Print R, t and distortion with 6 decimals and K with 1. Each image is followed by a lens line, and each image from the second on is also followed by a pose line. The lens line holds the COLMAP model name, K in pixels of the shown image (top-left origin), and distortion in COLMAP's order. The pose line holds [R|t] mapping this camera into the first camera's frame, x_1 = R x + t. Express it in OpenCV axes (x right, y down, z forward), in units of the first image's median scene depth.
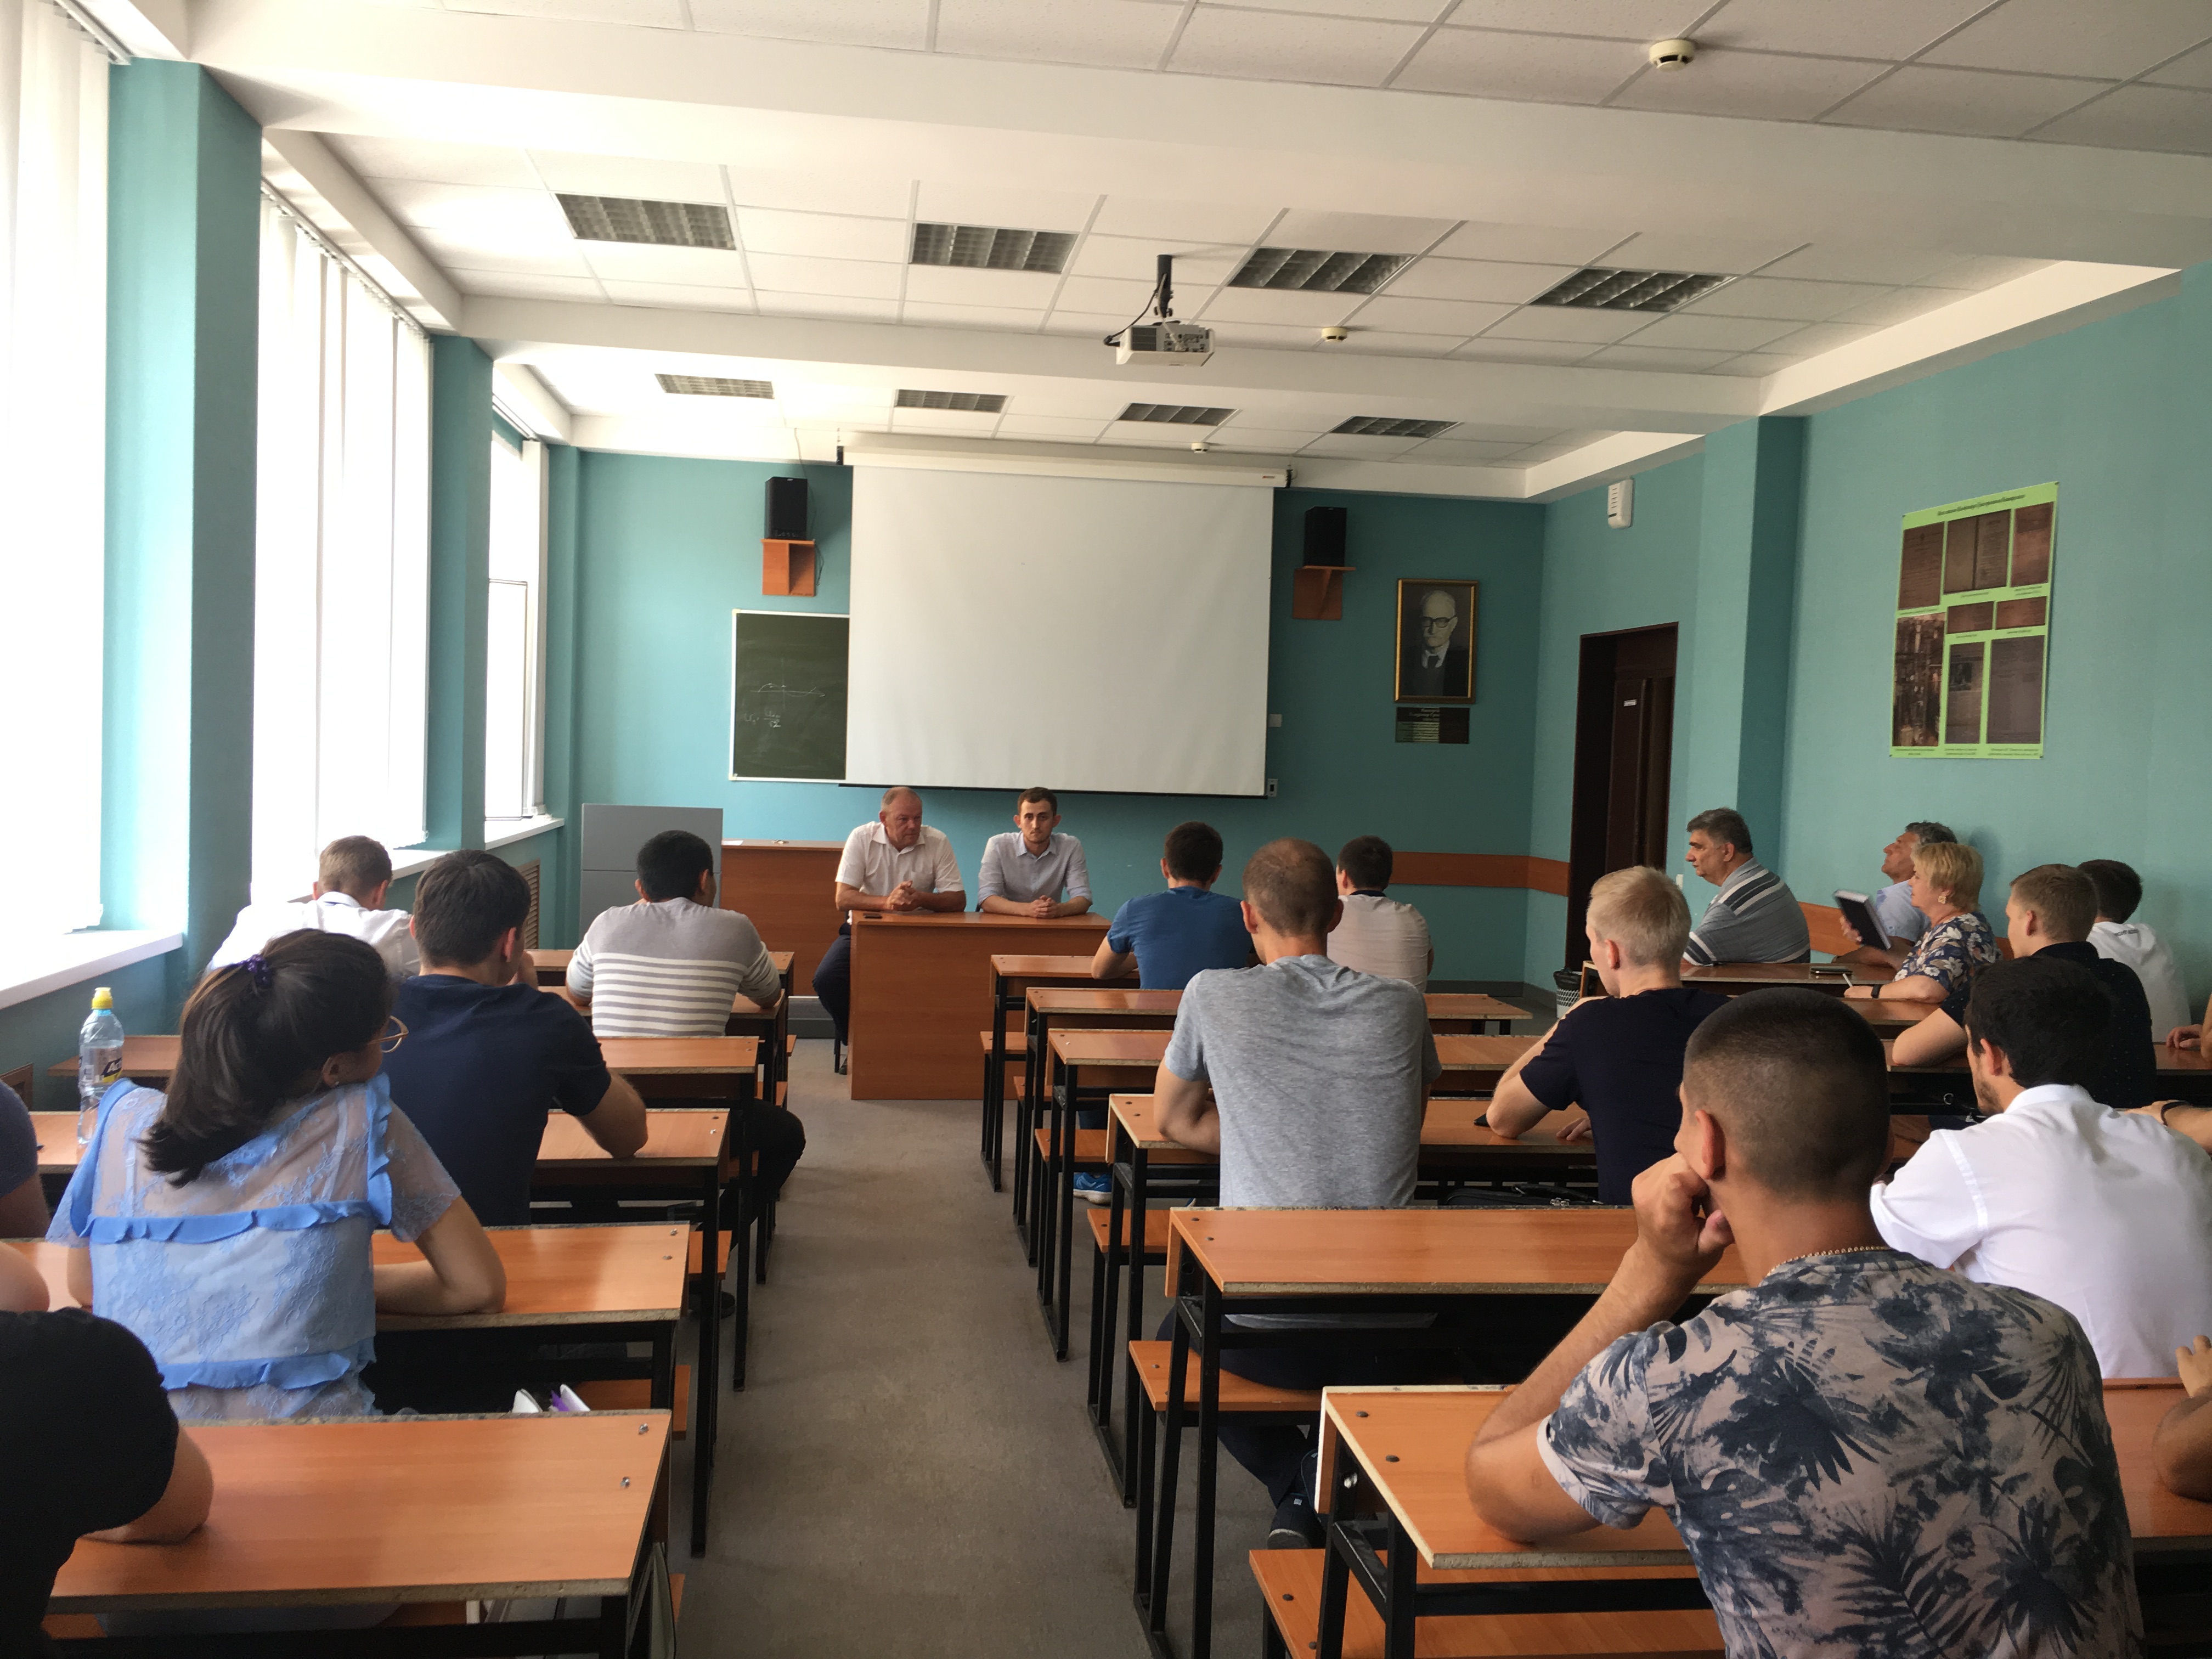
lens RADIAL K [[1884.7, 0, 1105.4], [0, 1884.7, 829.5], [0, 0, 1]] dist [0.005055, 0.002354]
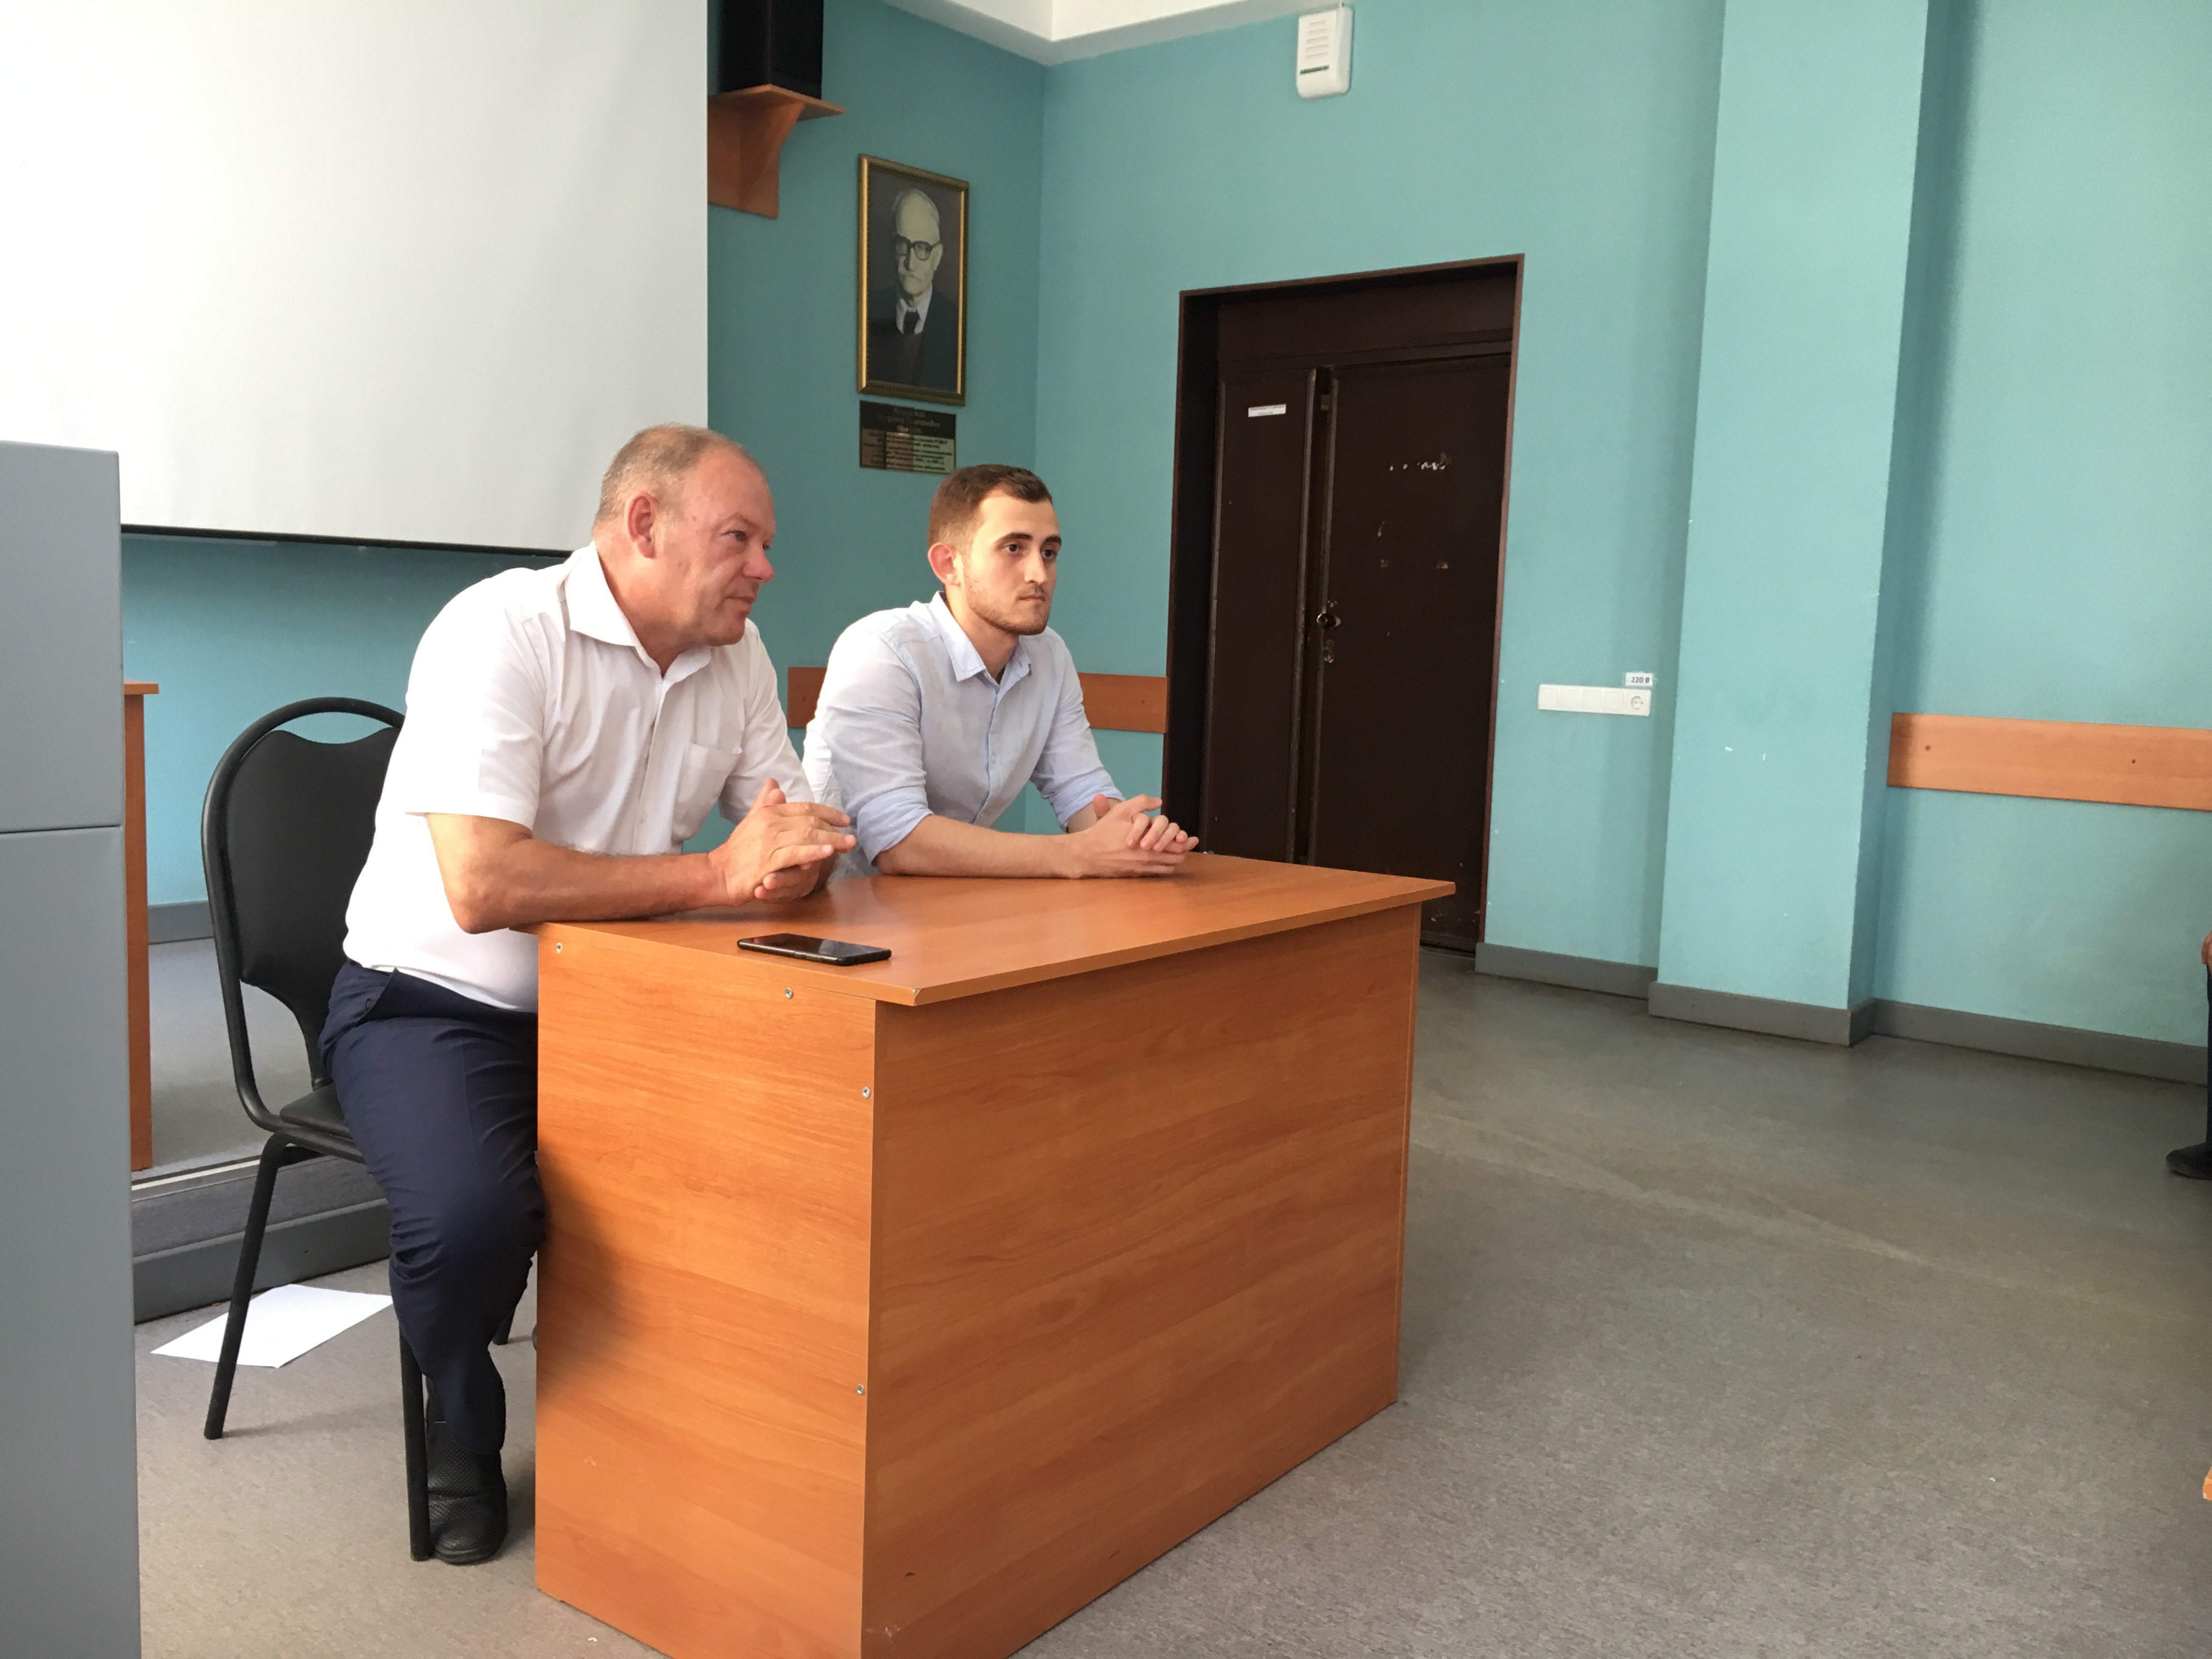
lens RADIAL K [[1884.7, 0, 1104.9], [0, 1884.7, 833.2], [0, 0, 1]] dist [0.005055, 0.002354]
pose [[0.721270, -0.084876, 0.687434, -0.176149], [0.024851, 0.994996, 0.096775, 0.007423], [-0.692208, -0.052717, 0.719770, 0.557957]]
